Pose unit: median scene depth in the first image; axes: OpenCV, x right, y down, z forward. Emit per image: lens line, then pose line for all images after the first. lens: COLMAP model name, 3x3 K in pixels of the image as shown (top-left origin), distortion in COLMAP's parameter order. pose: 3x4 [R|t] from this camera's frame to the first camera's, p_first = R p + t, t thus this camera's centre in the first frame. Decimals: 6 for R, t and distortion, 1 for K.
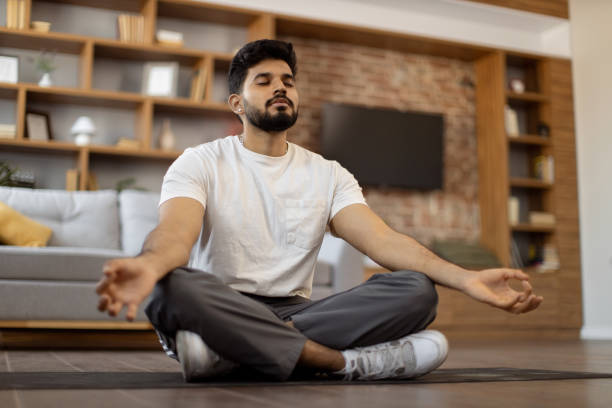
lens RADIAL K [[1014.1, 0, 304.6], [0, 1014.1, 203.1], [0, 0, 1]] dist [0.001301, 0.000000]
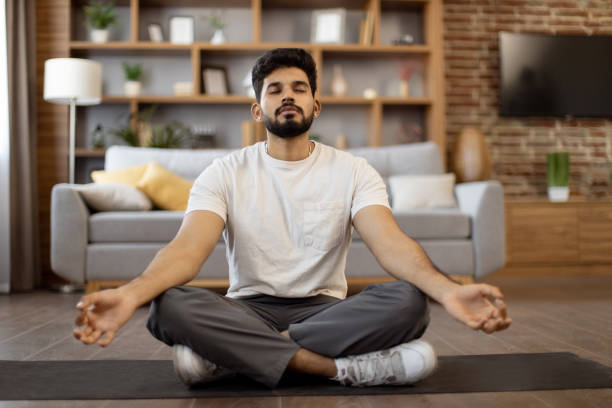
lens RADIAL K [[1014.1, 0, 324.5], [0, 1014.1, 193.9], [0, 0, 1]] dist [0.001301, 0.000000]
pose [[0.956879, -0.023285, -0.289554, 0.329481], [0.053789, 0.993748, 0.097840, -0.123822], [0.285465, -0.109195, 0.952148, 0.026367]]
